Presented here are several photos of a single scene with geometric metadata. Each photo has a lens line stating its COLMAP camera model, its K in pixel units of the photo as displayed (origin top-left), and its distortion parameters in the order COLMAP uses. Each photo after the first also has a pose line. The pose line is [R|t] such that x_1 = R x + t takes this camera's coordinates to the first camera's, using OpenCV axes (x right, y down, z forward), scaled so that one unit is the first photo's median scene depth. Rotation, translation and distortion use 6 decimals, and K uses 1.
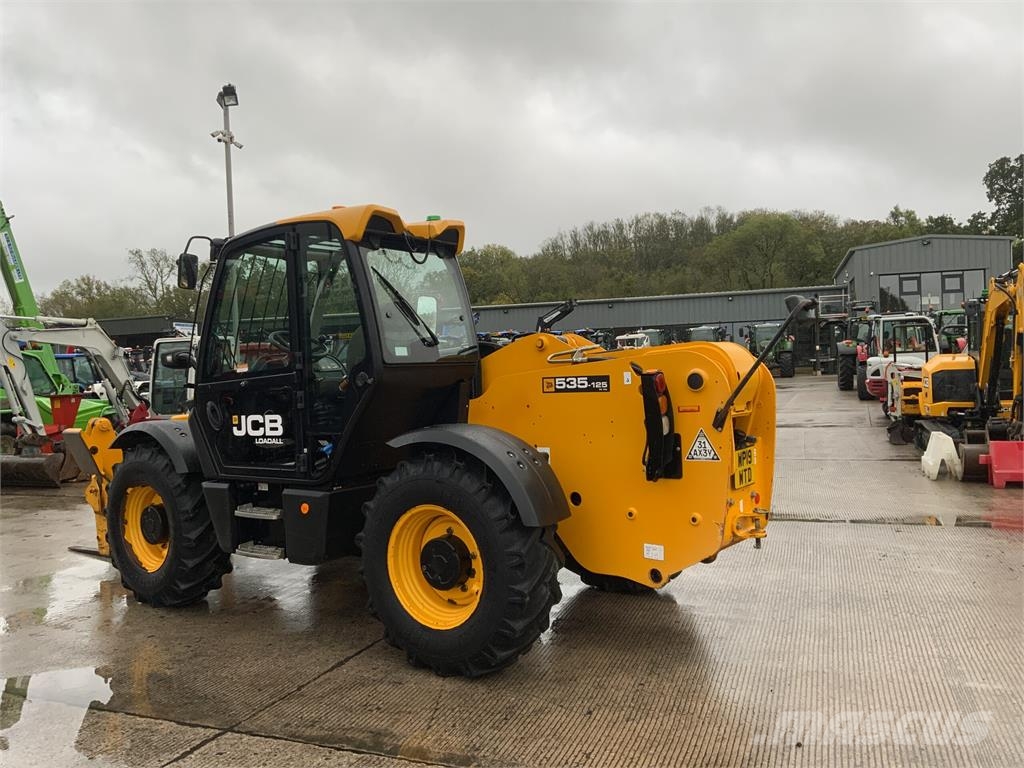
lens RADIAL K [[848.7, 0, 512.0], [0, 848.7, 384.0], [0, 0, 1]] dist [0.092603, -0.182176]
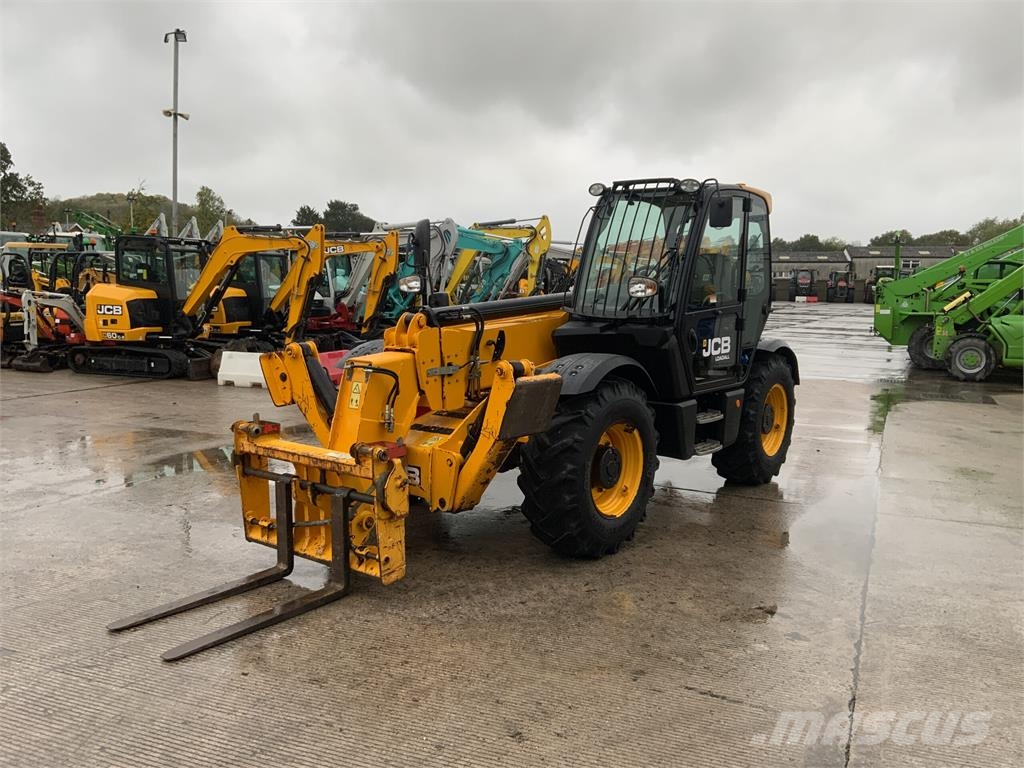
lens RADIAL K [[846.7, 0, 512.0], [0, 846.7, 384.0], [0, 0, 1]] dist [0.090413, -0.171408]
pose [[0.031263, -0.084121, 0.995965, -0.551522], [-0.001234, 0.996448, 0.084200, -0.000184], [-0.999510, -0.003861, 0.031048, 0.450652]]
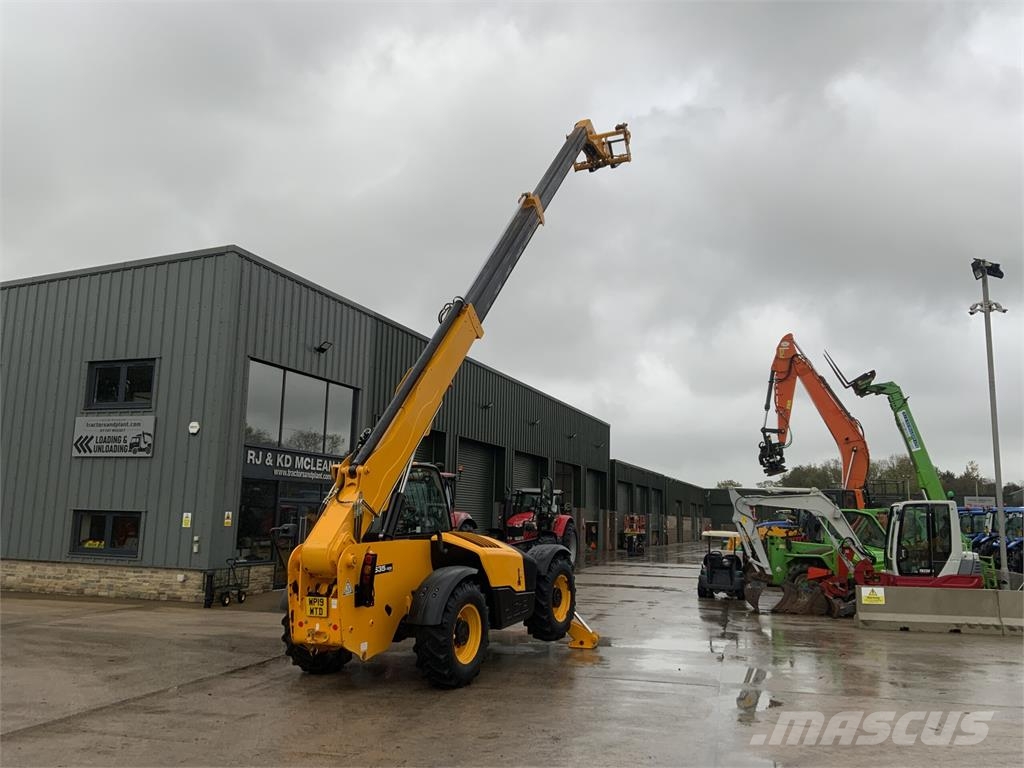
lens RADIAL K [[848.7, 0, 512.0], [0, 848.7, 384.0], [0, 0, 1]] dist [0.092603, -0.182176]
pose [[0.128563, -0.117980, -0.984658, 0.745363], [-0.038381, 0.991562, -0.123818, -0.053348], [0.990958, 0.053711, 0.122950, 0.376959]]
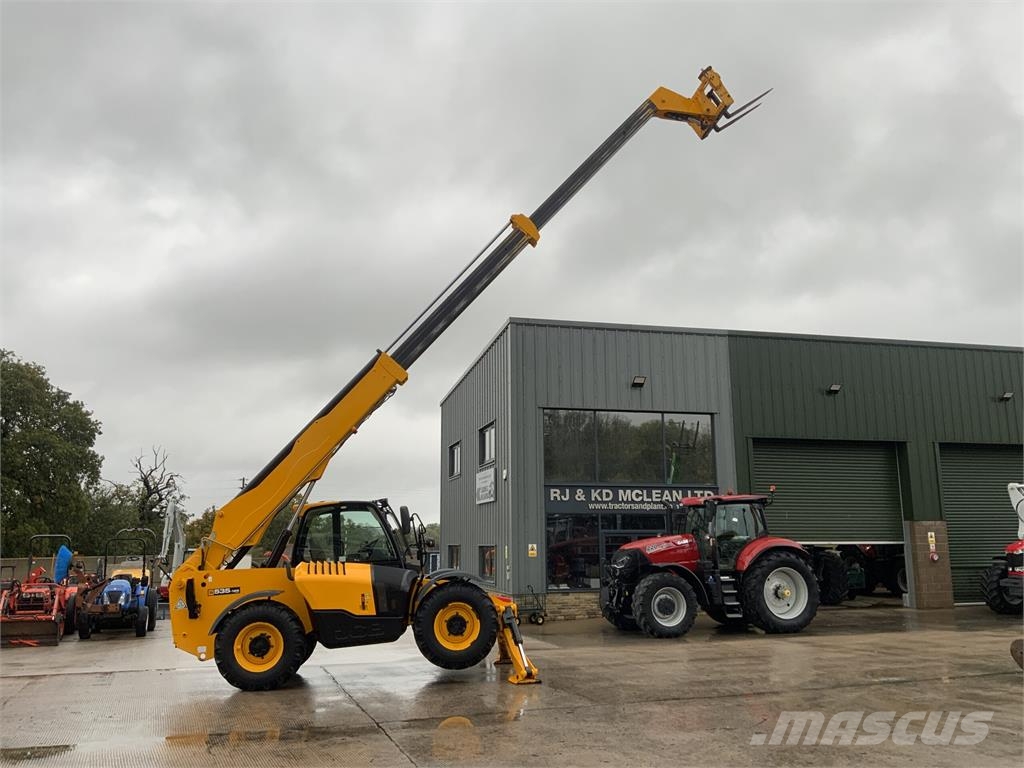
lens RADIAL K [[843.1, 0, 512.0], [0, 843.1, 384.0], [0, 0, 1]] dist [0.118537, -0.229298]
pose [[-0.744452, -0.085351, -0.662199, 0.428601], [0.025352, 0.987467, -0.155775, -0.052554], [0.667195, -0.132755, -0.732958, 1.206680]]
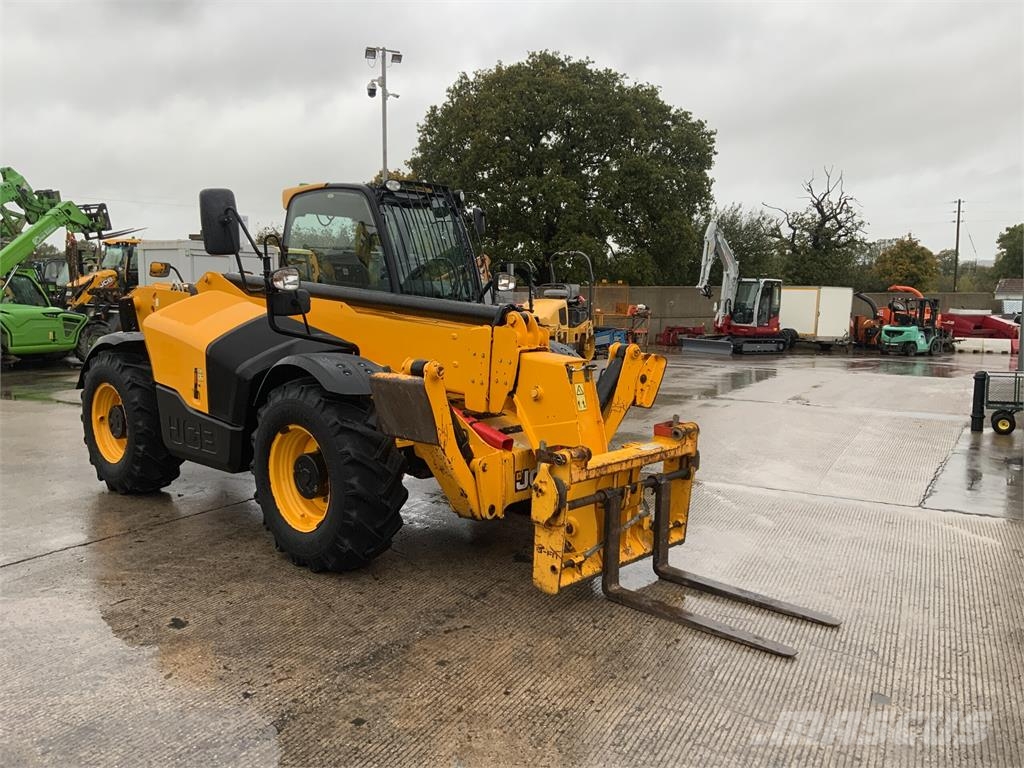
lens RADIAL K [[846.7, 0, 512.0], [0, 846.7, 384.0], [0, 0, 1]] dist [0.090413, -0.171408]
pose [[-0.991207, 0.010486, 0.131902, -0.226612], [0.027276, 0.991638, 0.126134, -0.015981], [-0.129477, 0.128623, -0.983205, 0.871265]]
